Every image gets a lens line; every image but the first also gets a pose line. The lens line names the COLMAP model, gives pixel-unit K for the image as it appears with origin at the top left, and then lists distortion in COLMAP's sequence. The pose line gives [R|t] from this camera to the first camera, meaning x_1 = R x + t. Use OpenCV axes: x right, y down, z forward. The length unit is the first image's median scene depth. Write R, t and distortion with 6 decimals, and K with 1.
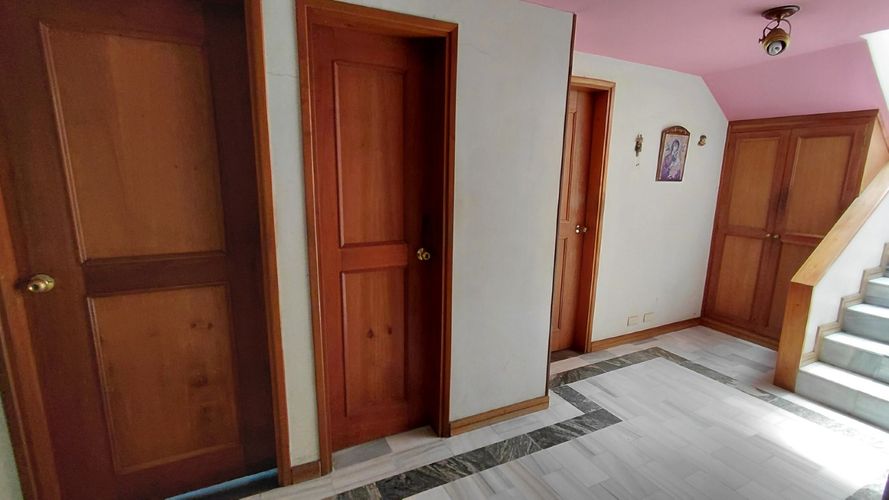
lens RADIAL K [[412.6, 0, 441.9], [0, 412.6, 254.5], [0, 0, 1]] dist [-0.003857, 0.001613]
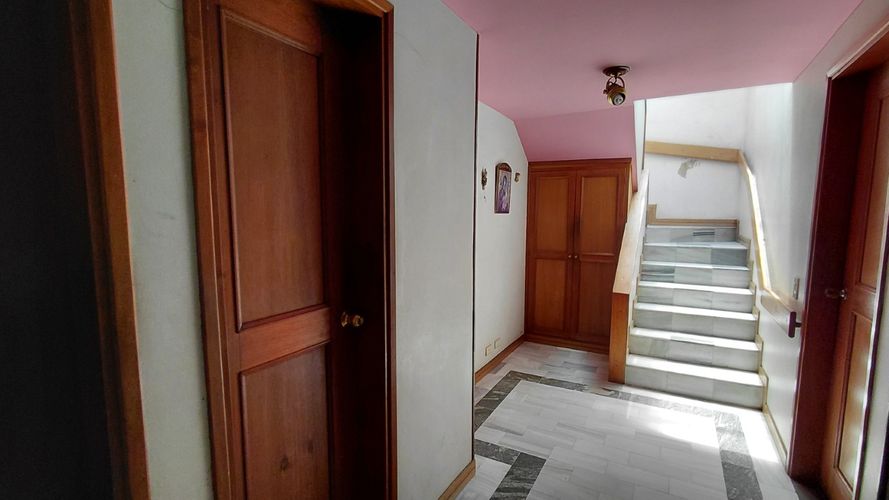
lens RADIAL K [[412.6, 0, 443.1], [0, 412.6, 255.4], [0, 0, 1]] dist [-0.003857, 0.001613]
pose [[0.825174, -0.071930, 0.560281, -0.231727], [0.120399, 0.991464, -0.050036, -0.041542], [-0.551899, 0.108746, 0.826790, 0.259123]]
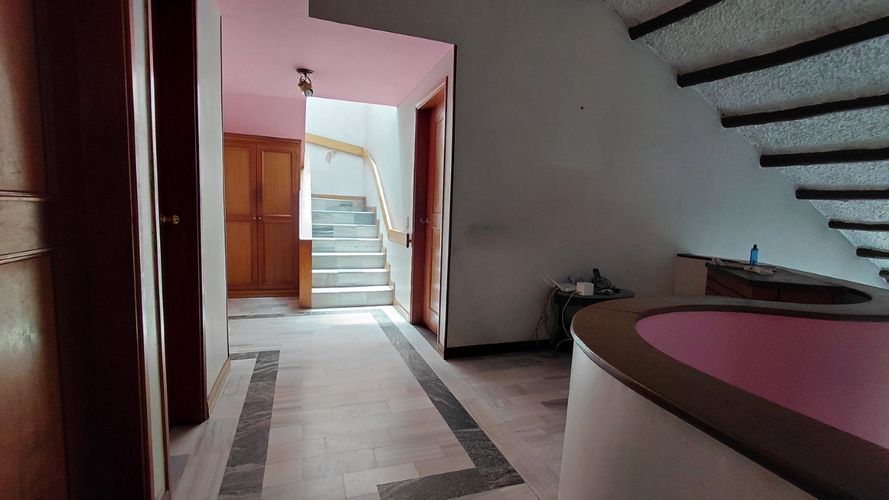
lens RADIAL K [[412.6, 0, 445.4], [0, 412.6, 256.0], [0, 0, 1]] dist [-0.003857, 0.001613]
pose [[0.111979, -0.111563, 0.987428, -0.663398], [0.166897, 0.981674, 0.091986, 0.073647], [-0.979595, 0.154498, 0.128547, 0.251242]]
